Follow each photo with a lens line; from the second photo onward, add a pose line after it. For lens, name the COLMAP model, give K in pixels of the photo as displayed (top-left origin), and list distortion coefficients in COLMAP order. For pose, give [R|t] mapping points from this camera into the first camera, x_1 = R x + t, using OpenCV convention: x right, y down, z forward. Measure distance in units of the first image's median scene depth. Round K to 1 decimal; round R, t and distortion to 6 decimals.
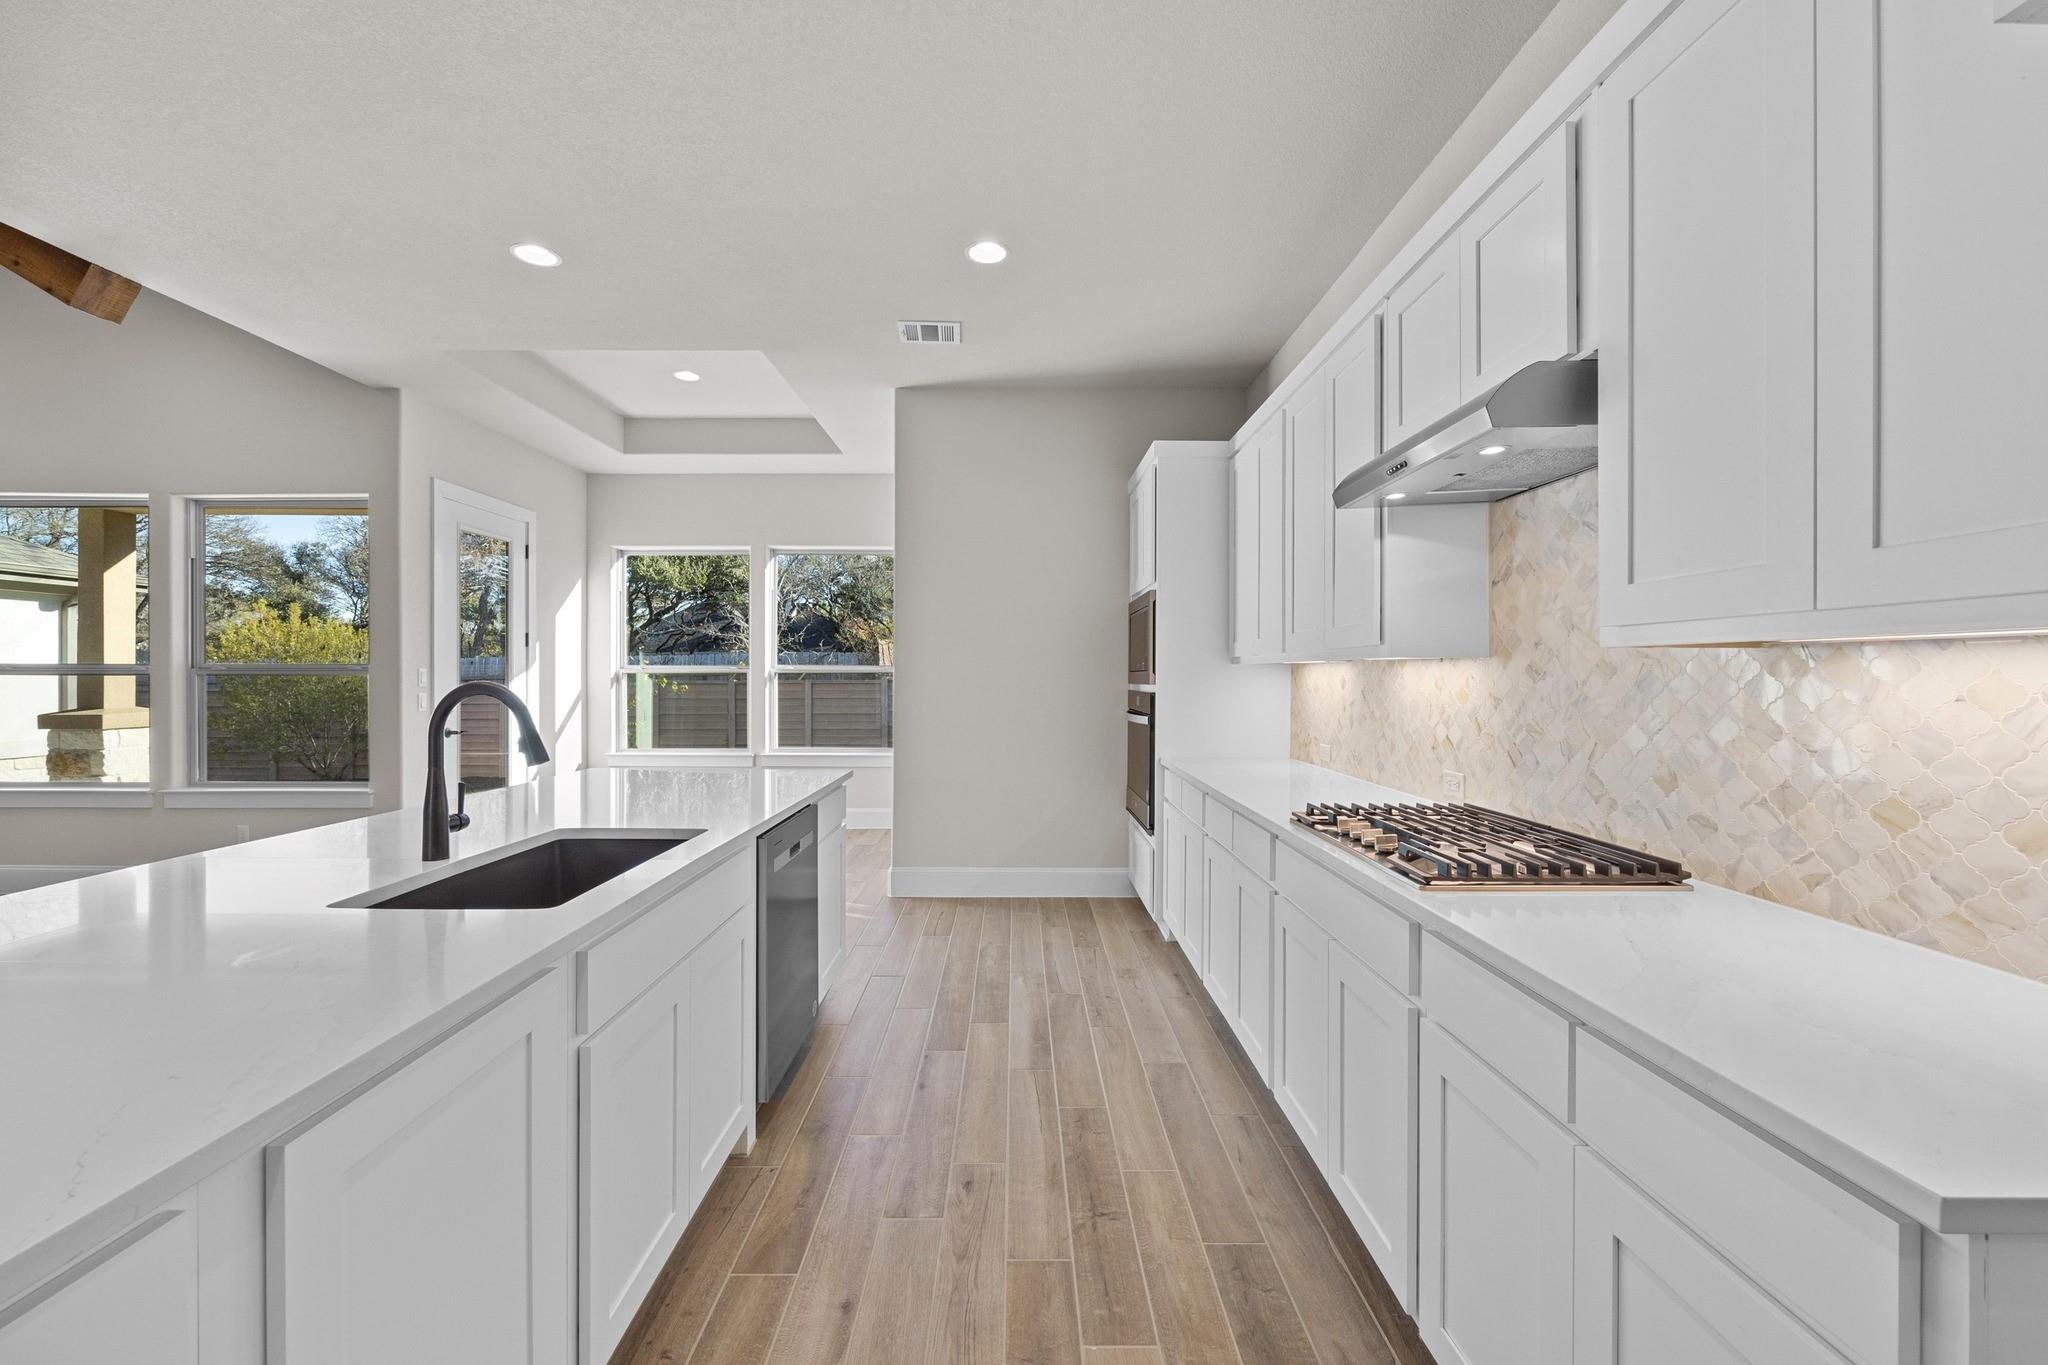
lens RADIAL K [[817.4, 0, 1014.5], [0, 817.4, 676.4], [0, 0, 1]] dist [-0.005000, -0.000097]
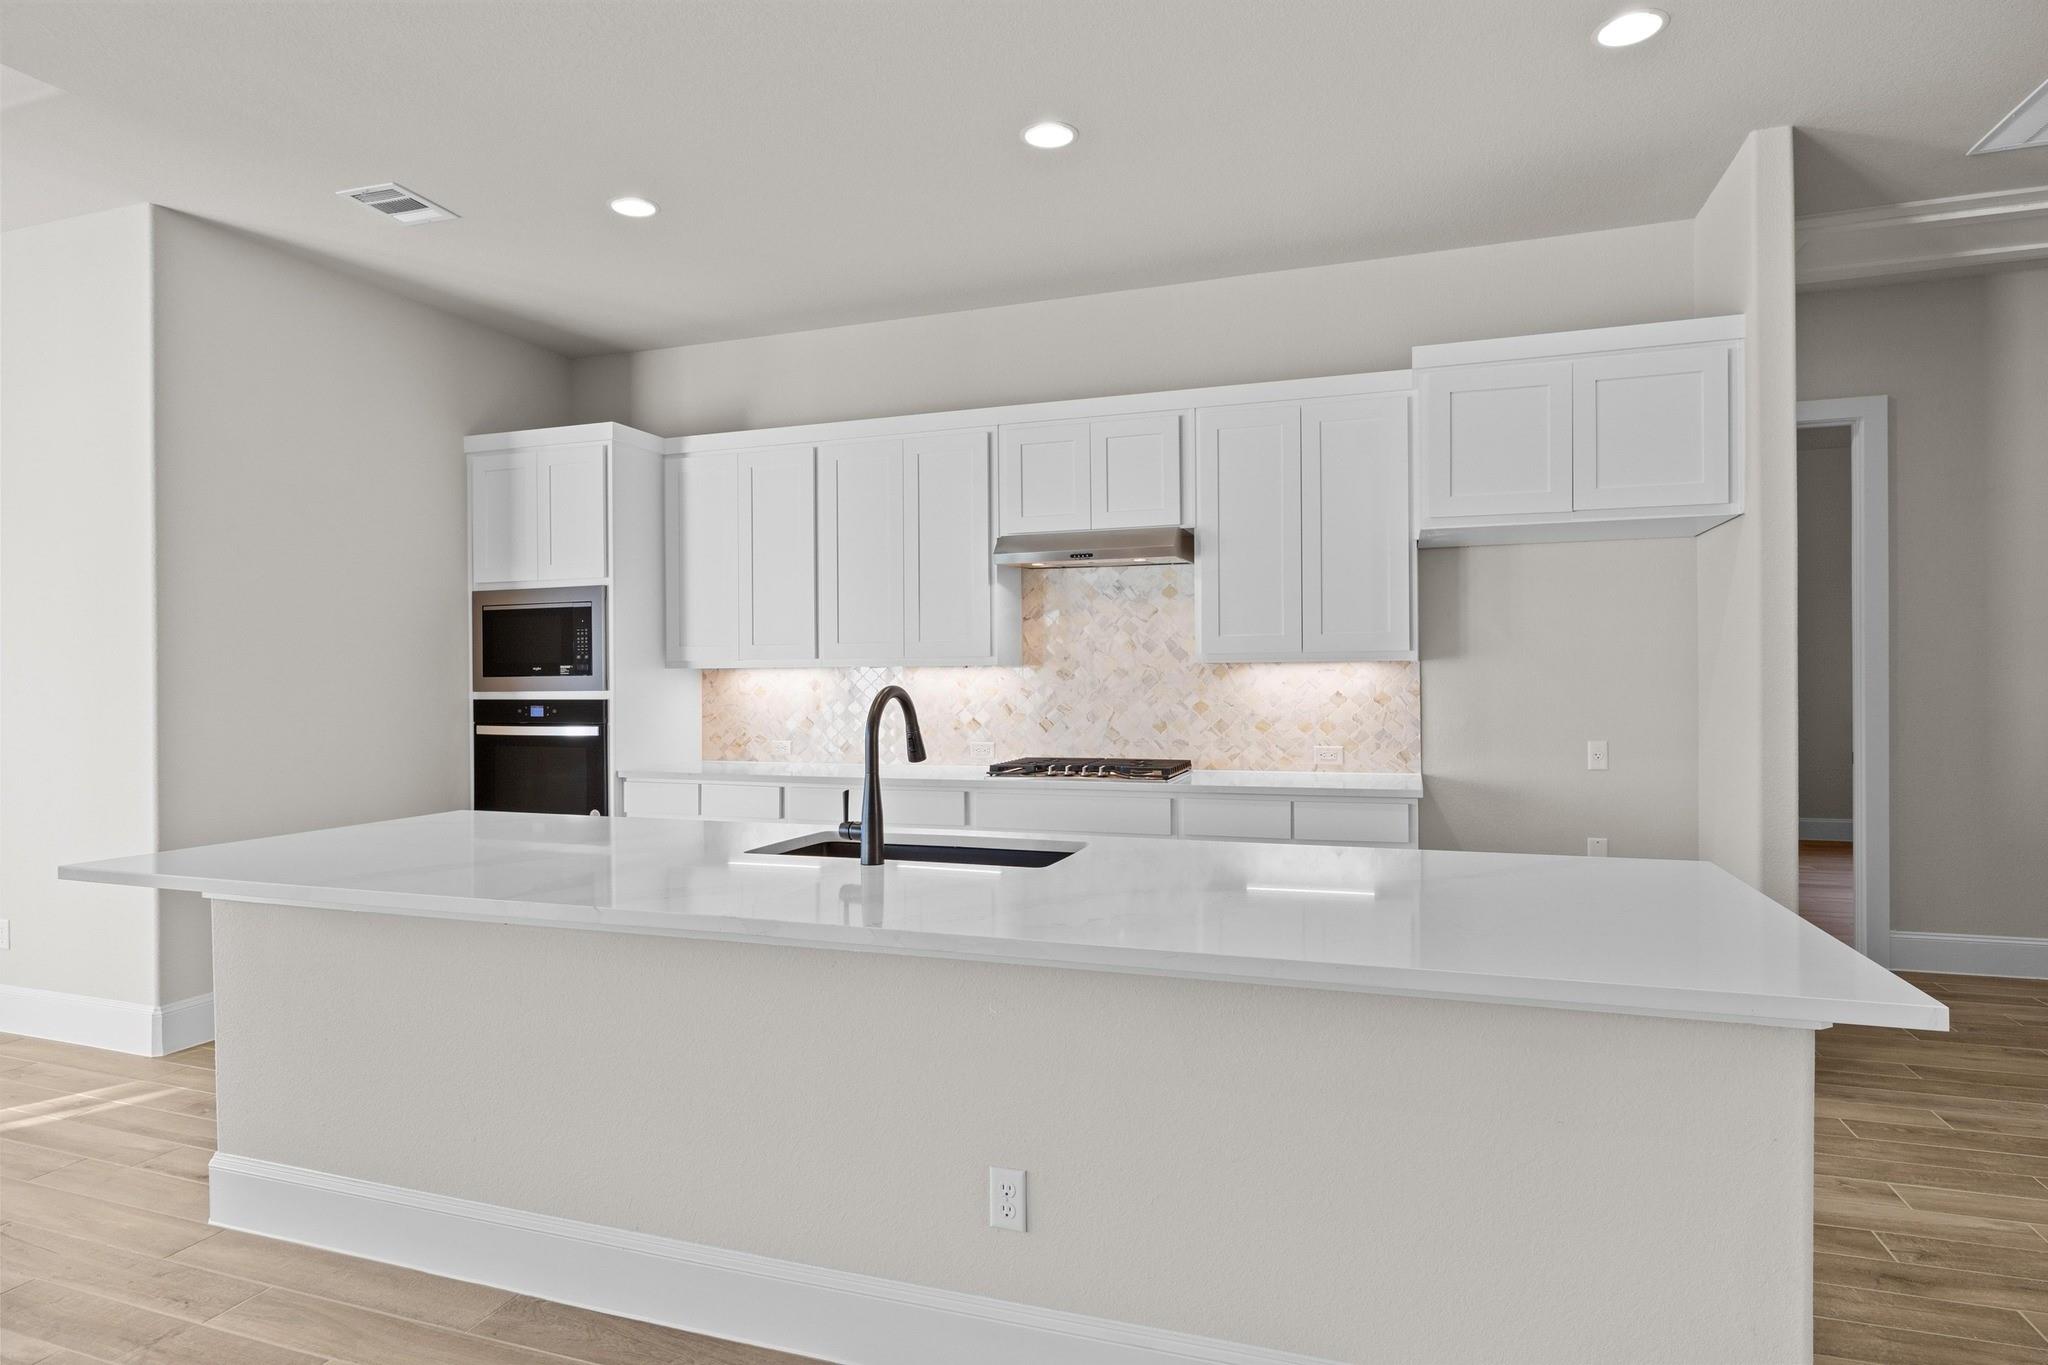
lens RADIAL K [[1113.5, 0, 1028.1], [0, 1113.5, 673.6], [0, 0, 1]] dist [-0.020024, -0.000804]
pose [[0.324302, -0.003468, 0.945947, -0.974062], [0.010940, 0.999940, -0.000084, -0.004691], [-0.945890, 0.010376, 0.324320, 0.193390]]
